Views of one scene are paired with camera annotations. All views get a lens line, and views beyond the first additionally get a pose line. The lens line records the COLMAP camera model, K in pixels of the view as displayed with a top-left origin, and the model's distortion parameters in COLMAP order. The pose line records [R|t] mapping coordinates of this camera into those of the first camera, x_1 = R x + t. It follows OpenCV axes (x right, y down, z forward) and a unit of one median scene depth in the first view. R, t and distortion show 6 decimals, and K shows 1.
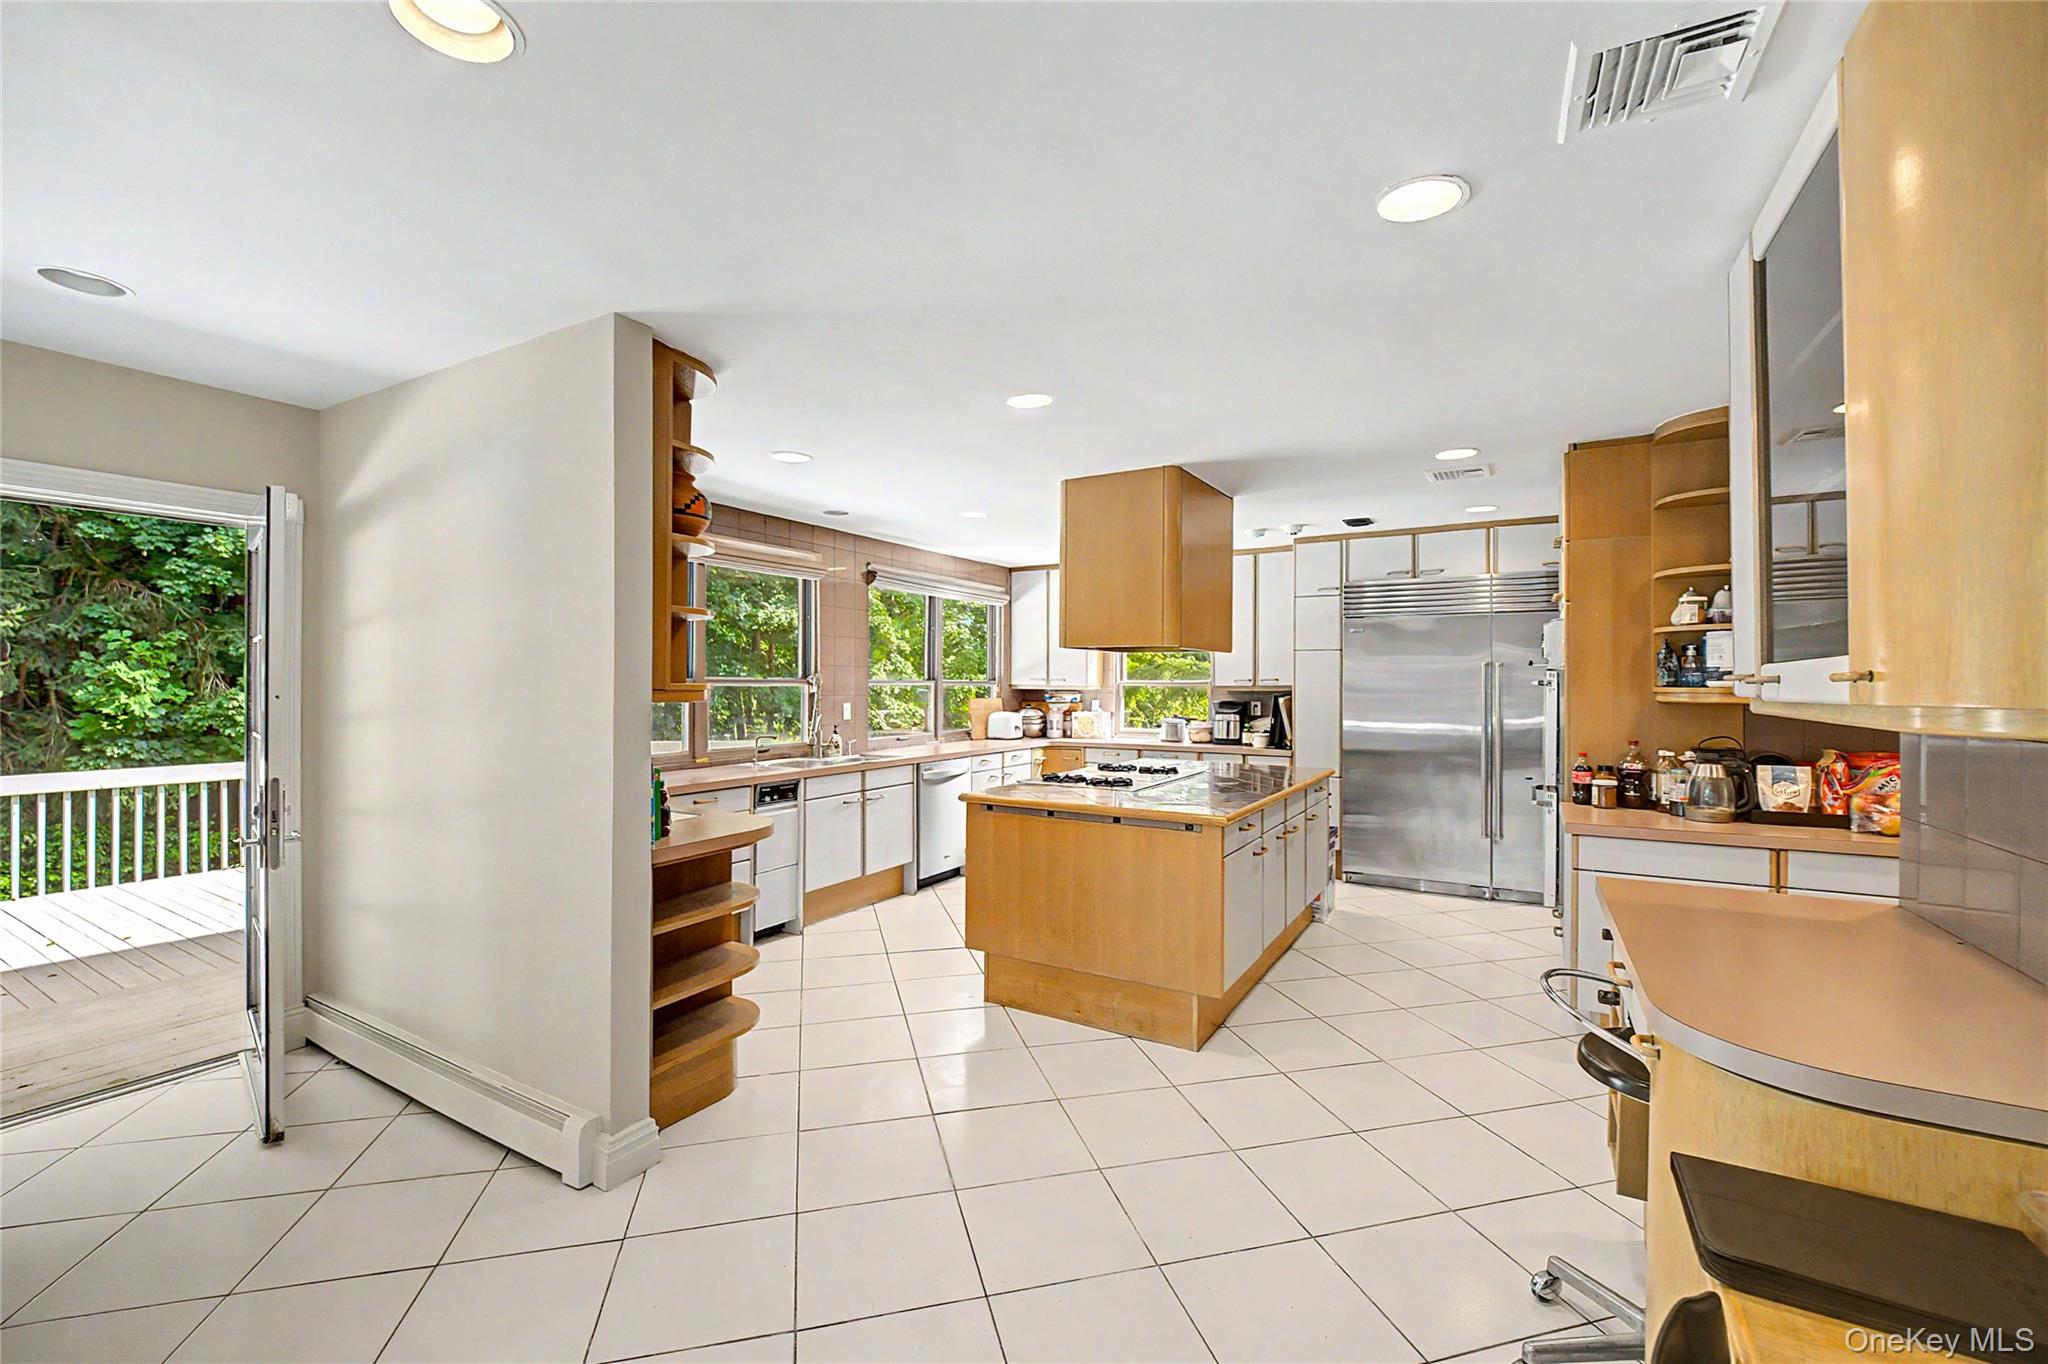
lens RADIAL K [[851.1, 0, 1024.0], [0, 851.1, 682.0], [0, 0, 1]] dist [0.000297, -0.012686]
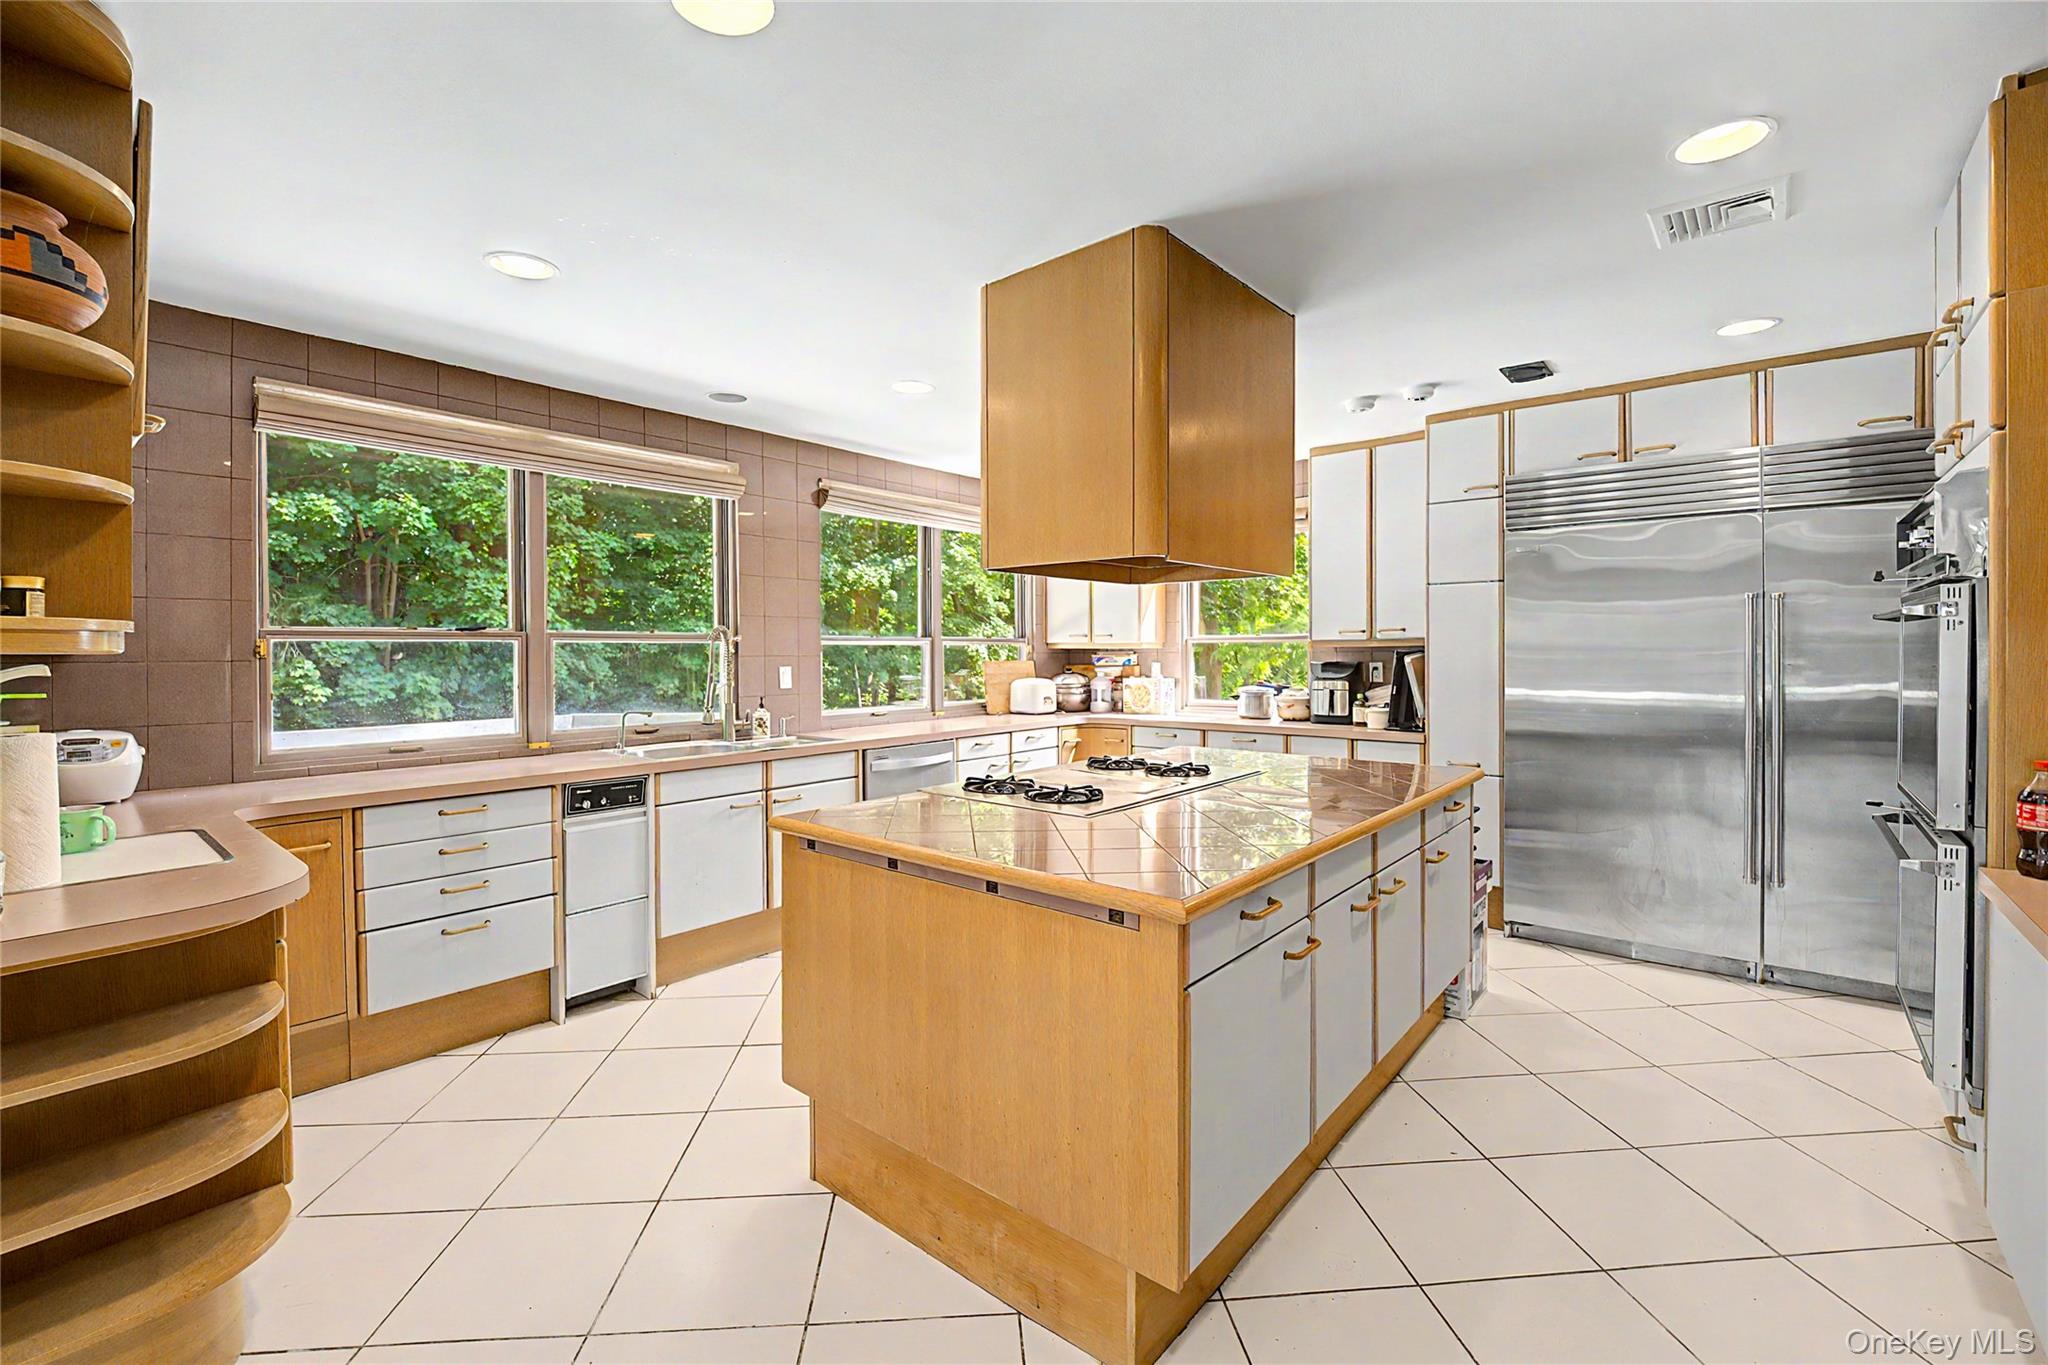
lens RADIAL K [[874.5, 0, 1018.8], [0, 874.5, 660.5], [0, 0, 1]] dist [-0.016025, -0.000558]
pose [[0.985292, -0.006439, -0.170756, 0.128386], [0.008638, 0.999889, 0.012138, 0.012645], [0.170659, -0.013435, 0.985239, 0.295668]]
